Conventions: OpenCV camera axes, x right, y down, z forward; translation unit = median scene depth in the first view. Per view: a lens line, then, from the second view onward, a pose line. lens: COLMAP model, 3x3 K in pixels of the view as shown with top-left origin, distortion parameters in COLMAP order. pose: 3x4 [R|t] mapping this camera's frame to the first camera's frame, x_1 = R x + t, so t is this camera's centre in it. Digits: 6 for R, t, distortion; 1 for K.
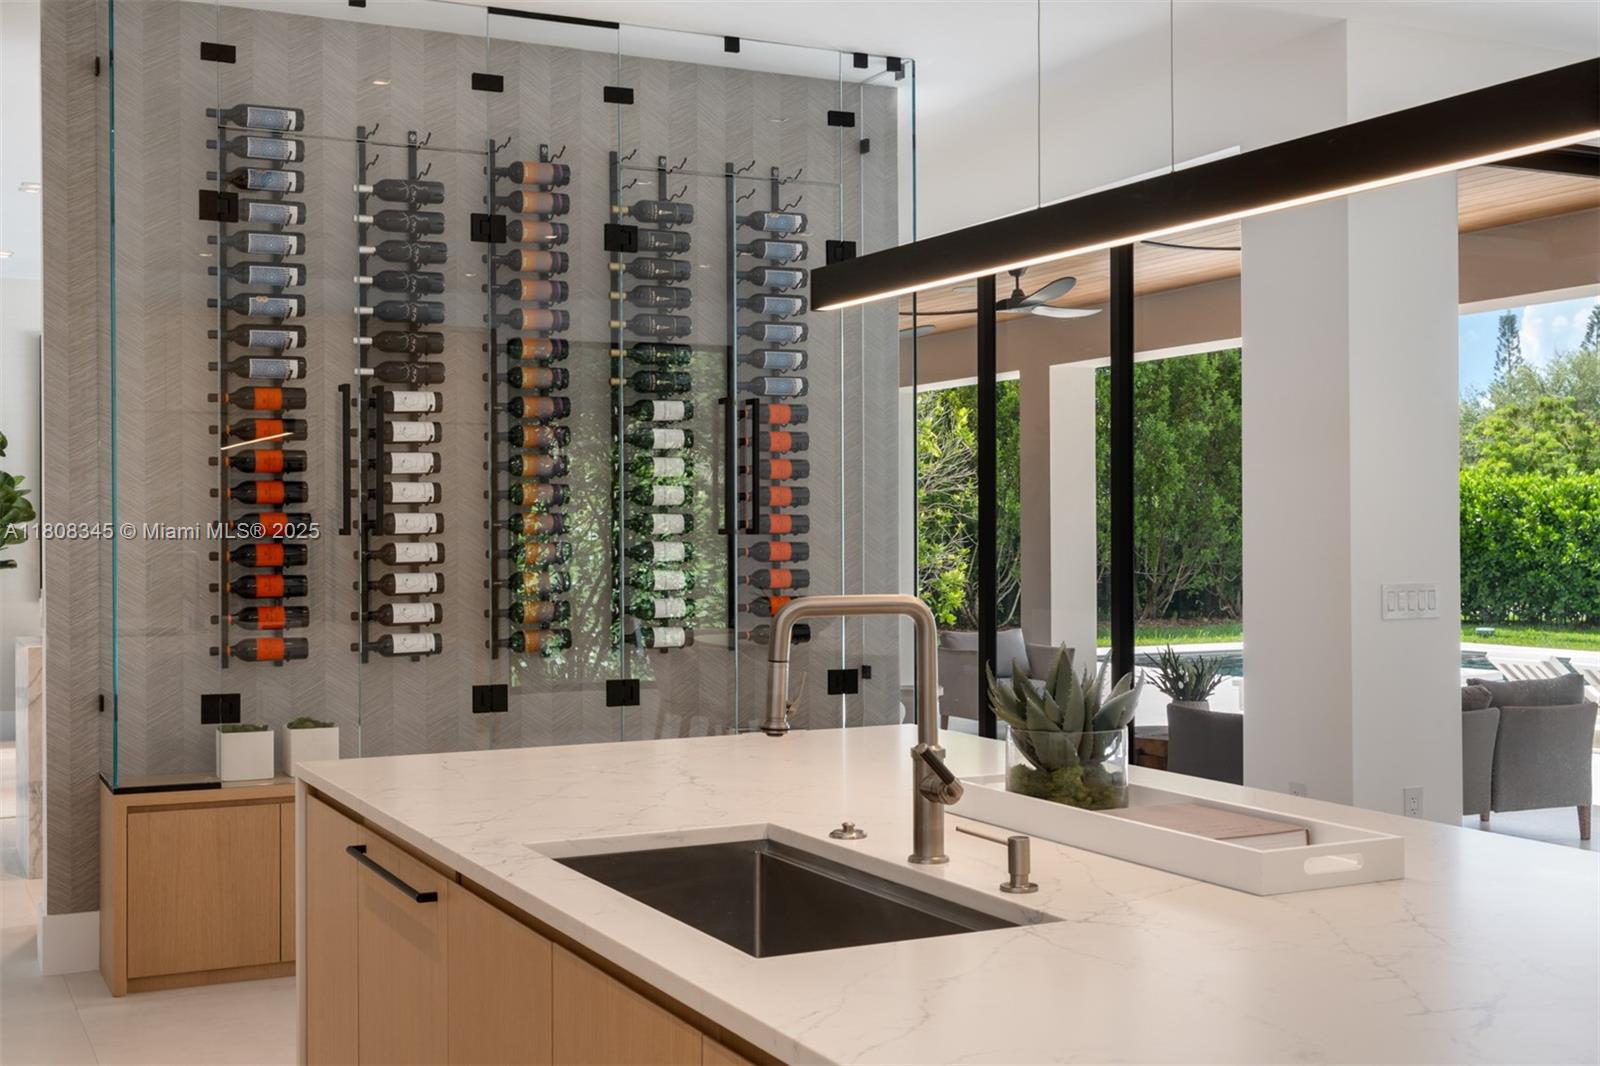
lens RADIAL K [[1856.0, 0, 800.0], [0, 1856.0, 533.0], [0, 0, 1]] dist [0.005484, -0.008304]
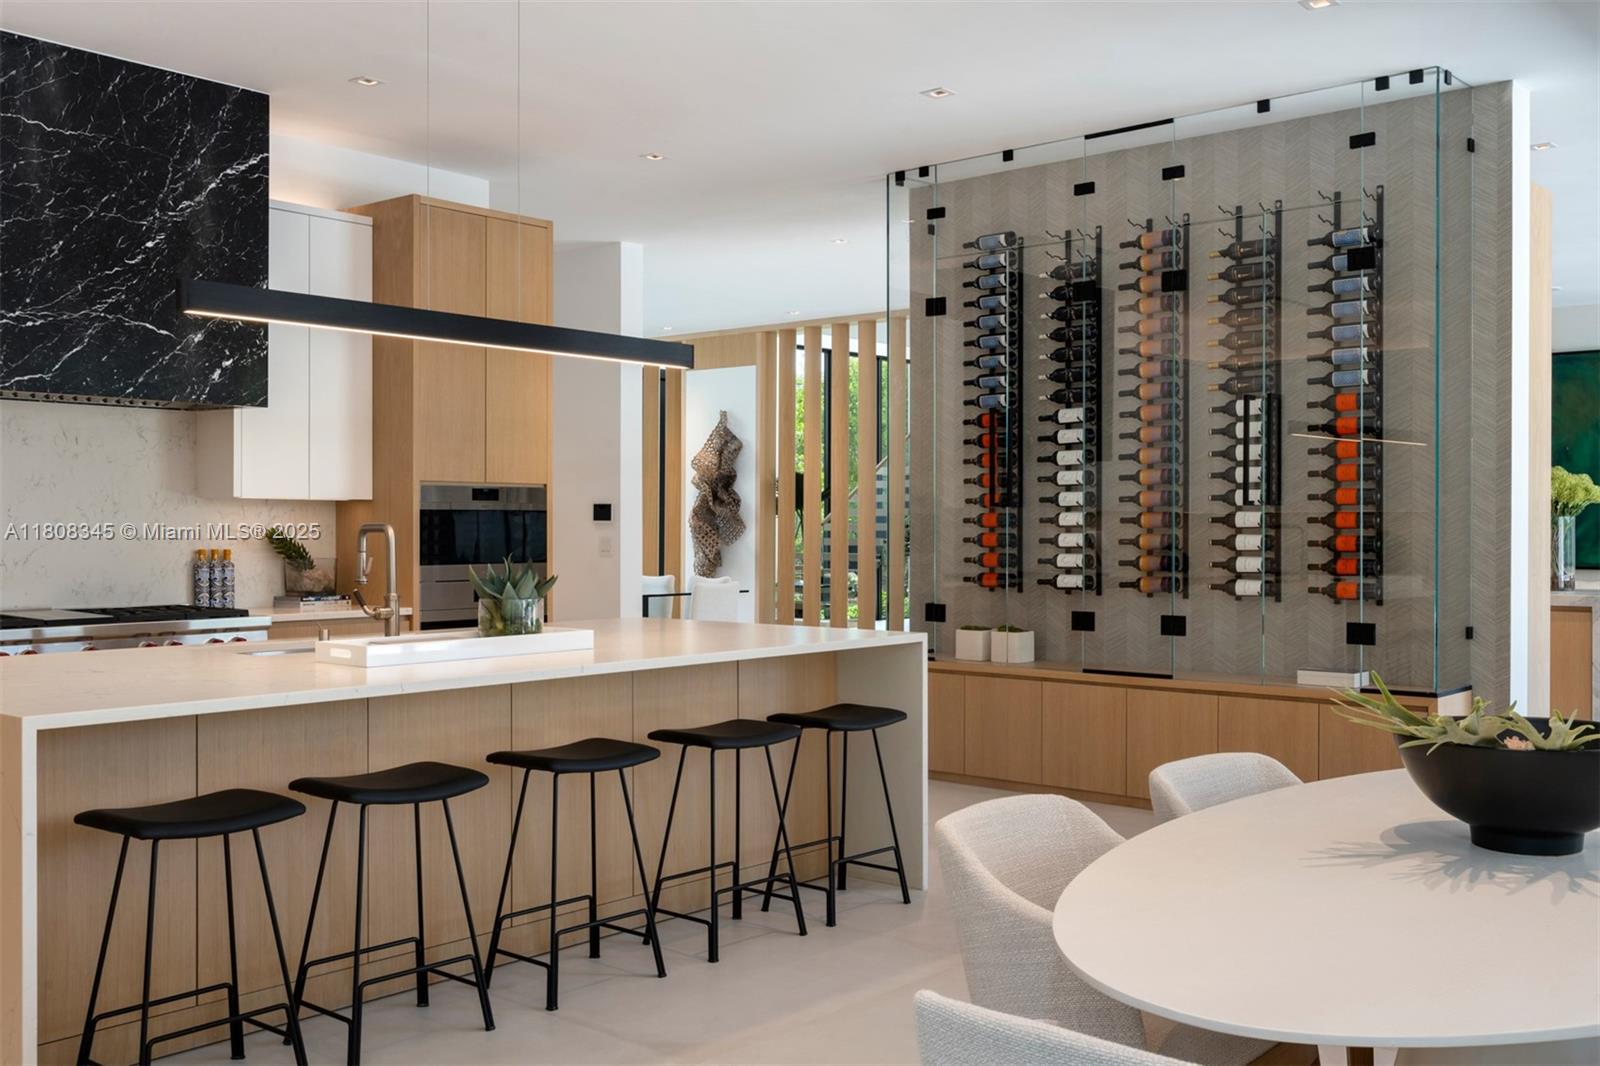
lens RADIAL K [[1489.1, 0, 800.0], [0, 1489.1, 533.0], [0, 0, 1]] dist [-0.011276, 0.001036]
pose [[0.378311, 0.012546, -0.925594, 0.657374], [0.001343, 0.999900, 0.014102, 0.003977], [0.925678, -0.006578, 0.378256, 0.297216]]
